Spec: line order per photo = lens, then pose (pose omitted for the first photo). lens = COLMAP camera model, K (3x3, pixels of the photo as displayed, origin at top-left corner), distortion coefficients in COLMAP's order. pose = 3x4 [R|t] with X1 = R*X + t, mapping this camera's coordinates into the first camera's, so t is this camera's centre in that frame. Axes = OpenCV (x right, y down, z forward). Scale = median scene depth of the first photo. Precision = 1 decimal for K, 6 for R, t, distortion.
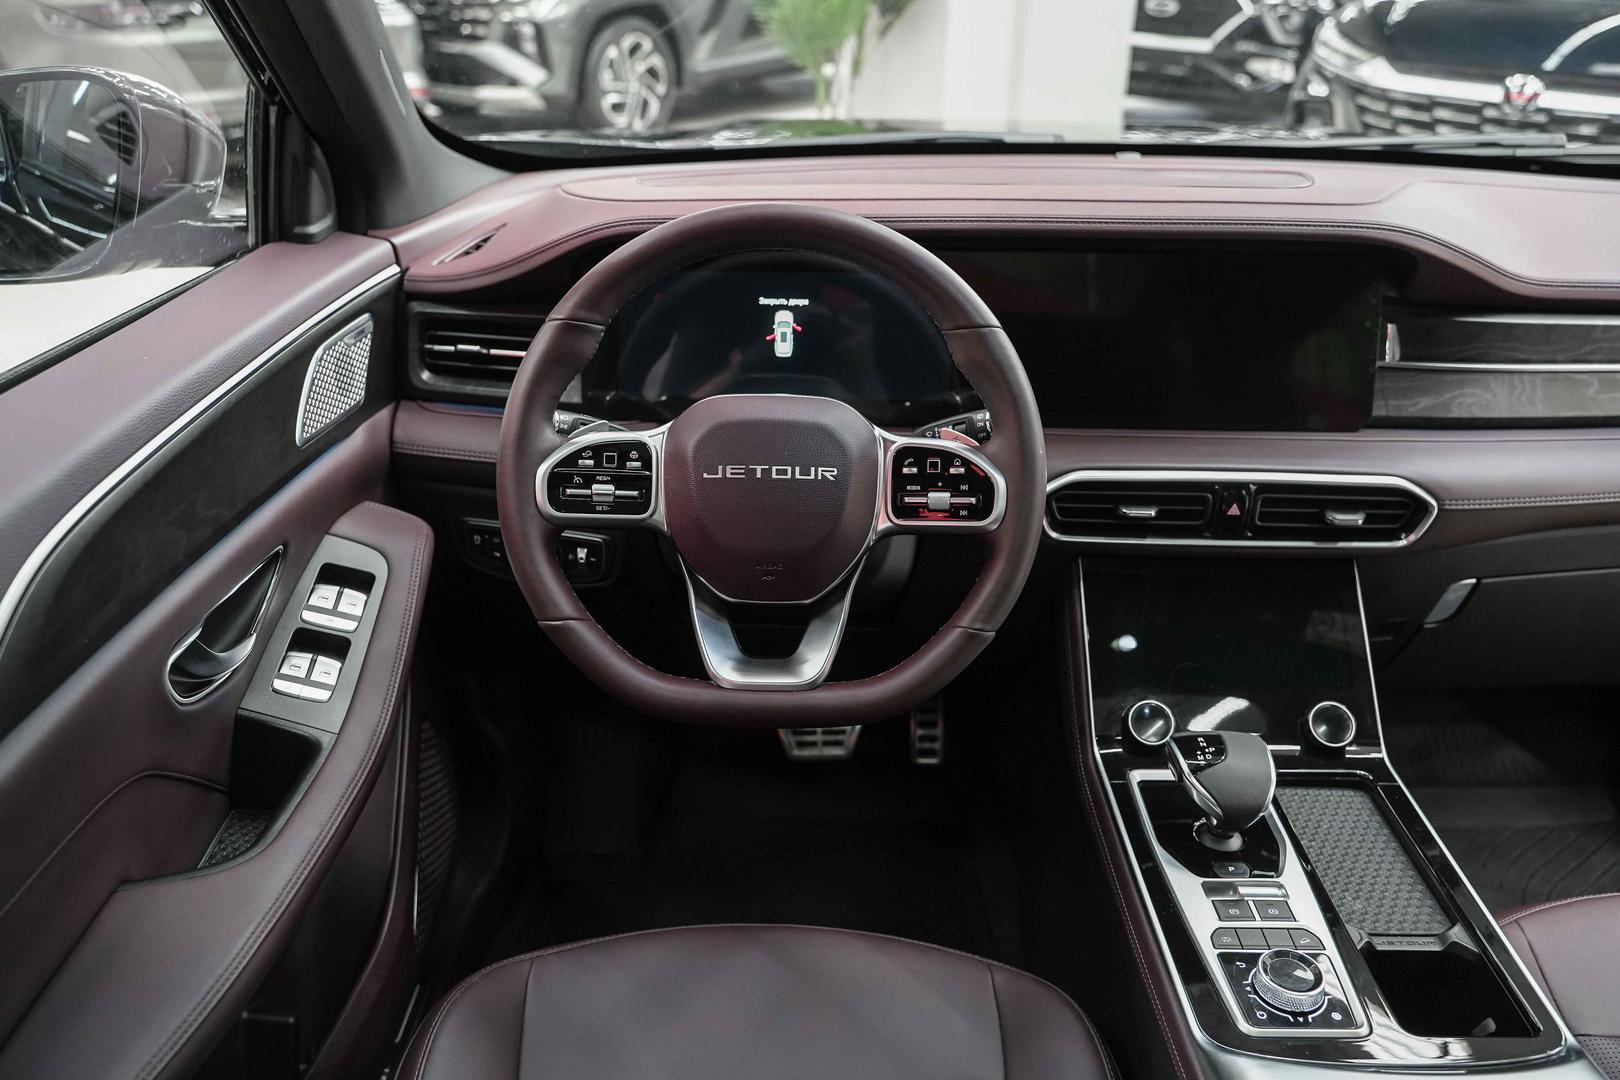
lens RADIAL K [[1313.1, 0, 810.0], [0, 1313.1, 540.0], [0, 0, 1]] dist [-0.007237, 0.012023]
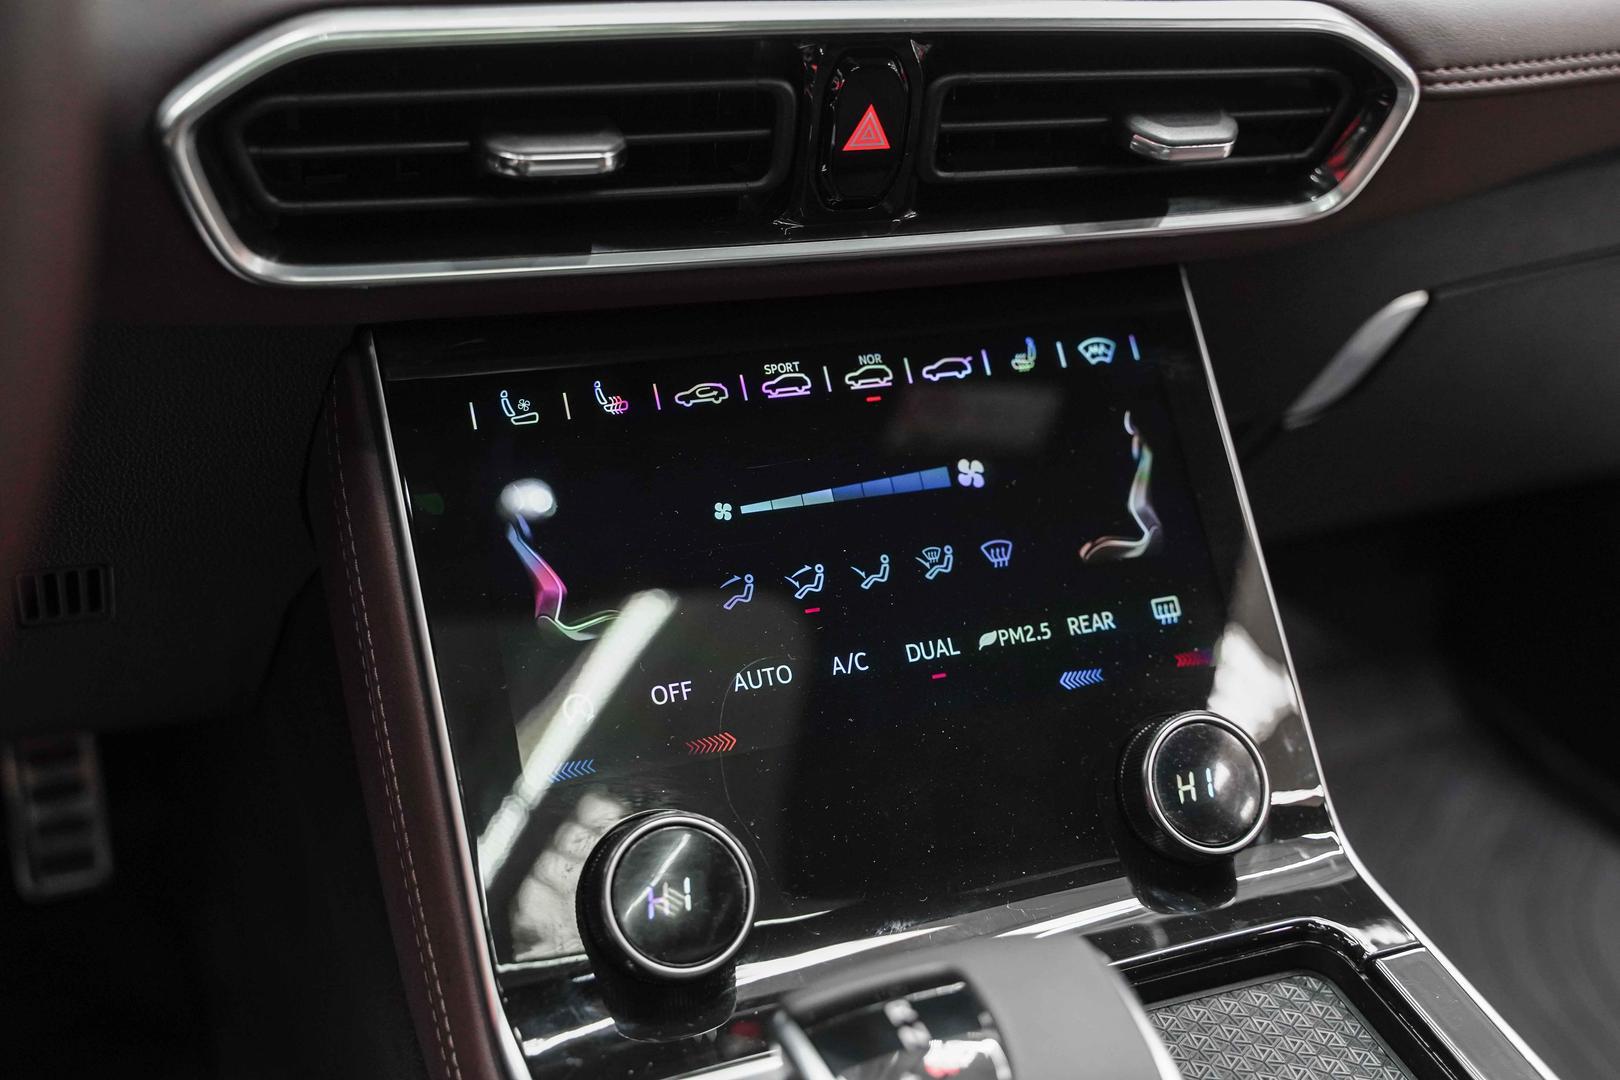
lens RADIAL K [[1936.2, 0, 810.0], [0, 1936.2, 540.0], [0, 0, 1]] dist [-0.069477, -0.010183]
pose [[0.917846, -0.137303, 0.372434, 0.128948], [0.091264, 0.986129, 0.138635, 0.006485], [-0.386303, -0.093256, 0.917645, 0.565922]]
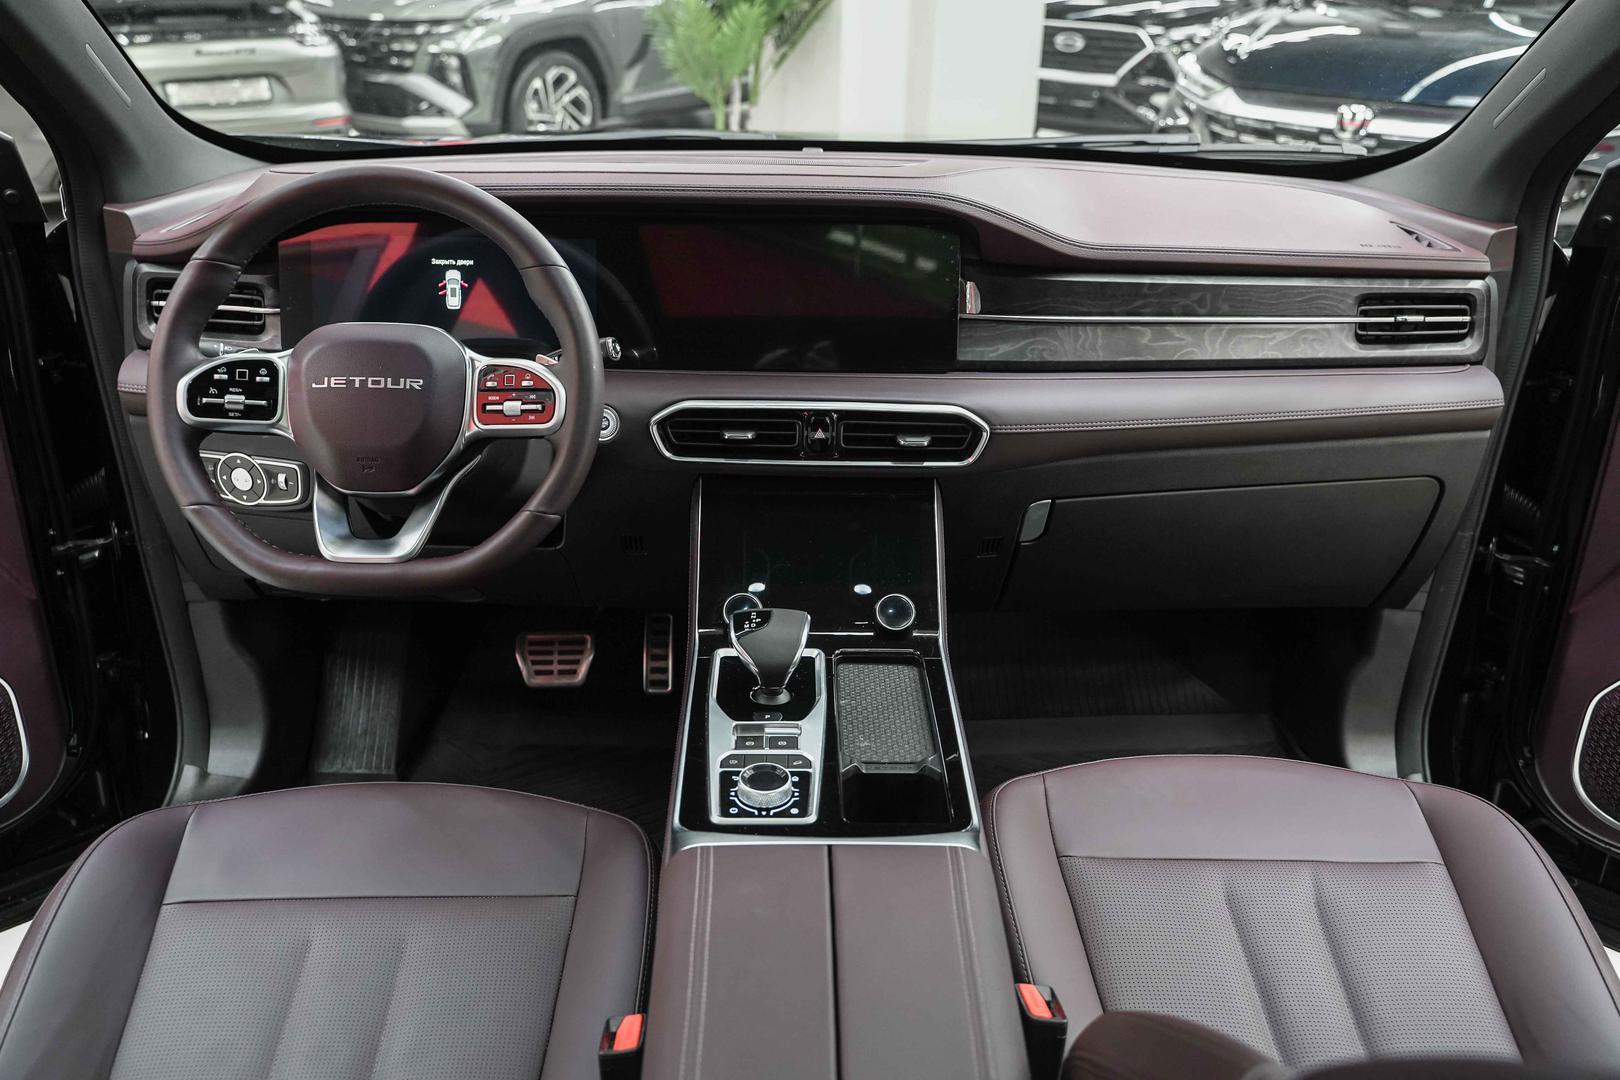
lens RADIAL K [[1313.1, 0, 810.0], [0, 1313.1, 540.0], [0, 0, 1]] dist [-0.007237, 0.012023]
pose [[0.999820, -0.002165, 0.018859, 0.276967], [0.002670, 0.999637, -0.026820, 0.099279], [-0.018794, 0.026866, 0.999462, -0.172023]]
